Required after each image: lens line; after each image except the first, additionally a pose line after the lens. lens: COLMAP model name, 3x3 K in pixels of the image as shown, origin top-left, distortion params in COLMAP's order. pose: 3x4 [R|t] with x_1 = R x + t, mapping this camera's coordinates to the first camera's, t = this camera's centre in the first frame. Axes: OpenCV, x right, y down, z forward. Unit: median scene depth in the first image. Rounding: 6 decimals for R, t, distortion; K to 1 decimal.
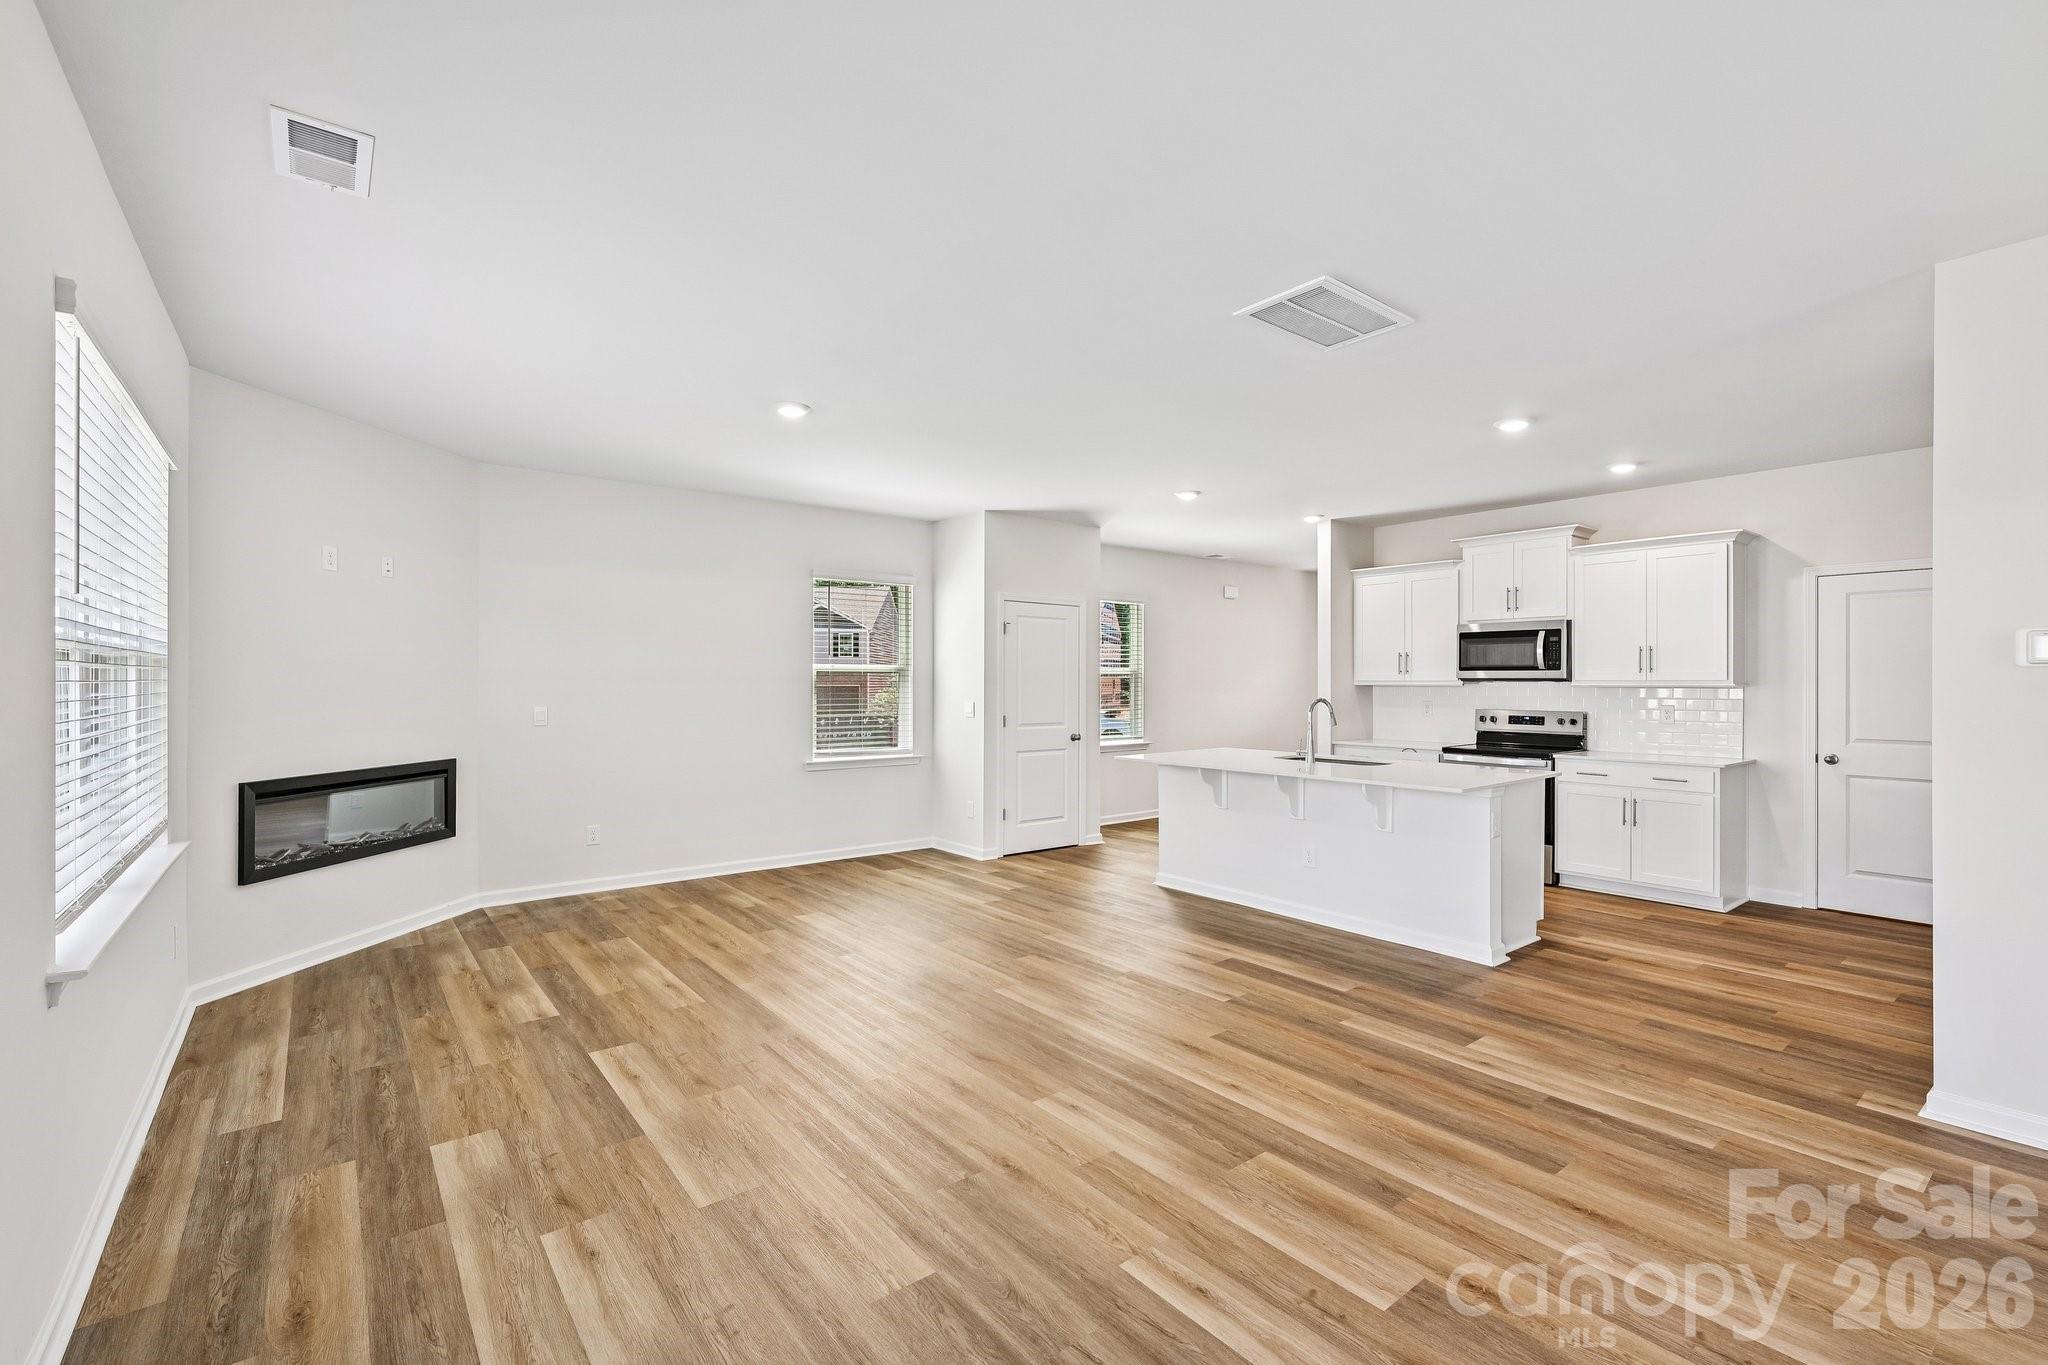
lens RADIAL K [[893.1, 0, 1018.9], [0, 893.1, 682.0], [0, 0, 1]] dist [0.002175, -0.000668]
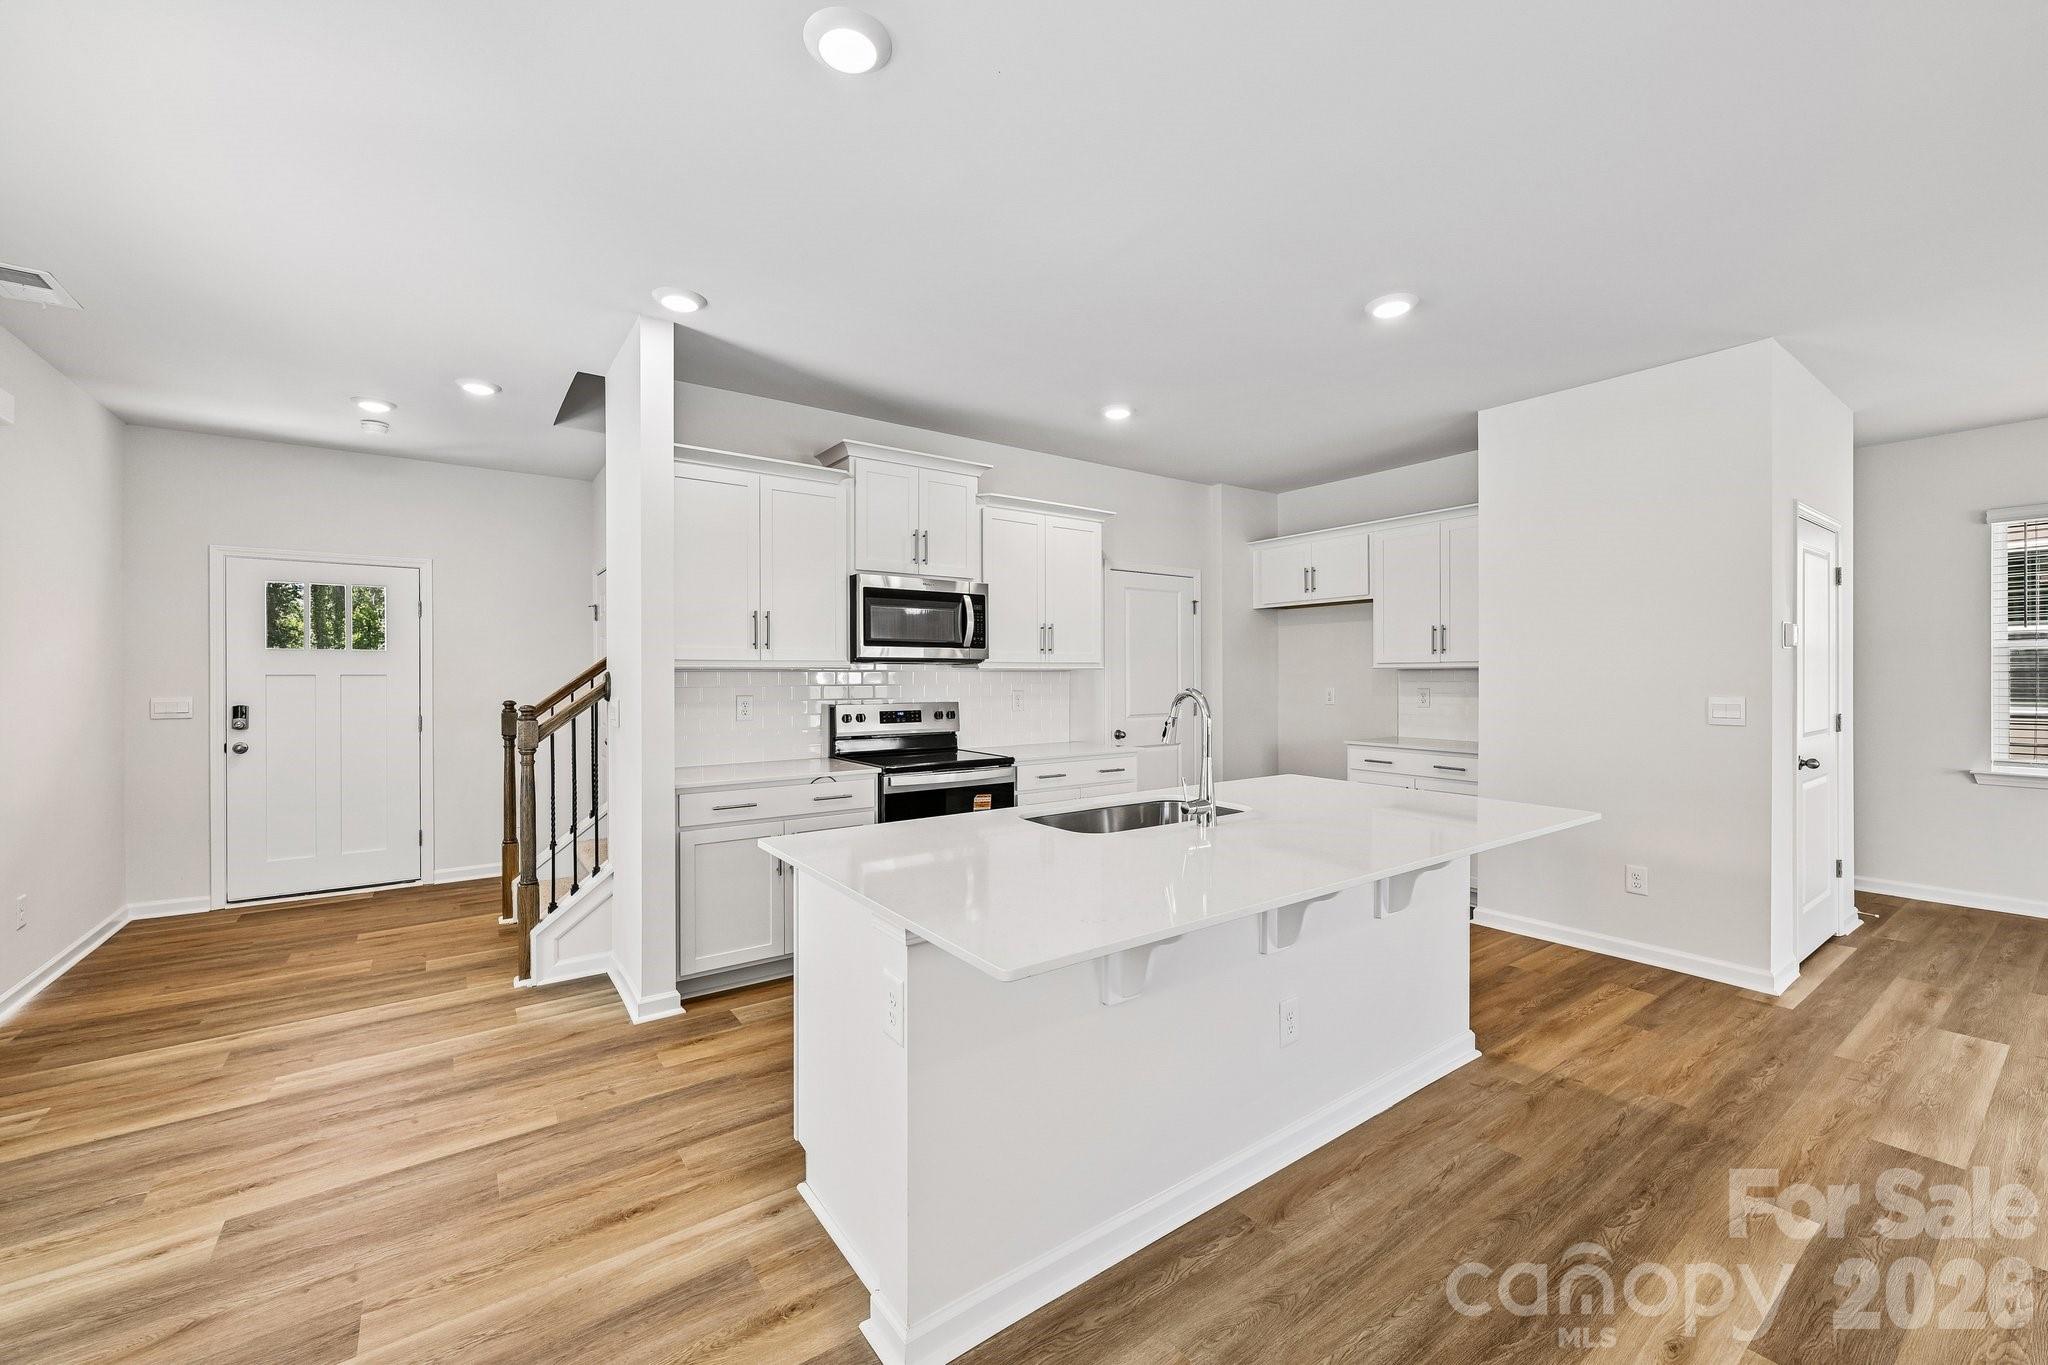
lens RADIAL K [[807.6, 0, 1015.8], [0, 807.6, 677.4], [0, 0, 1]] dist [-0.001860, 0.000924]
pose [[0.045325, -0.004789, 0.998961, -0.103723], [0.002562, 0.999986, 0.004677, 0.009843], [-0.998969, 0.002347, 0.045337, 1.074693]]
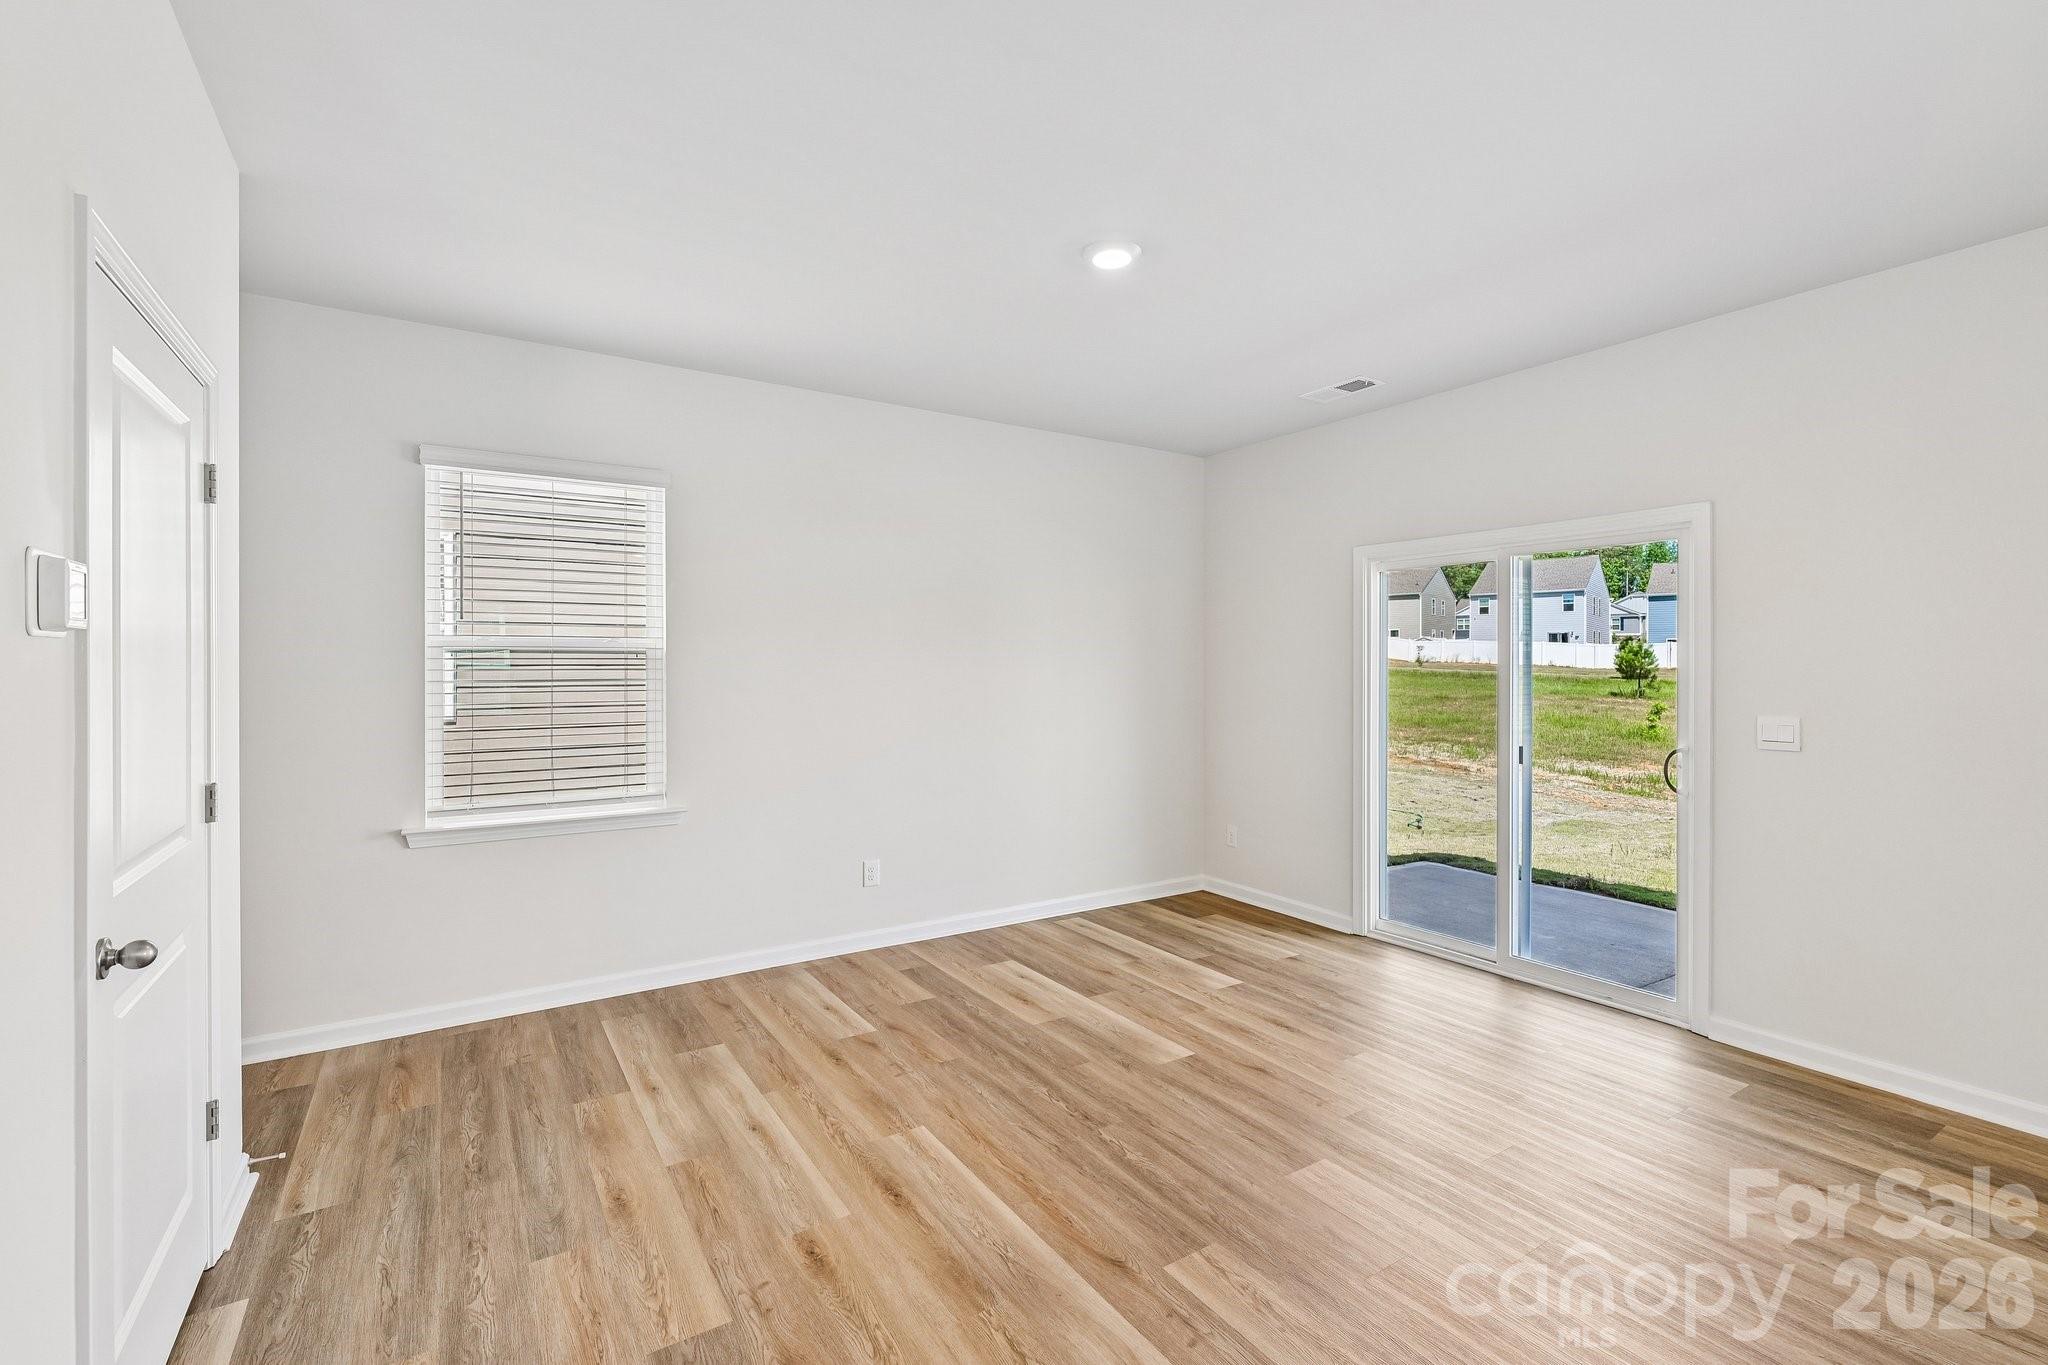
lens RADIAL K [[893.1, 0, 1024.8], [0, 893.1, 668.8], [0, 0, 1]] dist [0.002175, -0.000668]
pose [[-0.995966, -0.000867, 0.089726, 0.299327], [-0.000697, 0.999998, 0.001916, -0.000379], [-0.089727, 0.001846, -0.995965, 0.693954]]
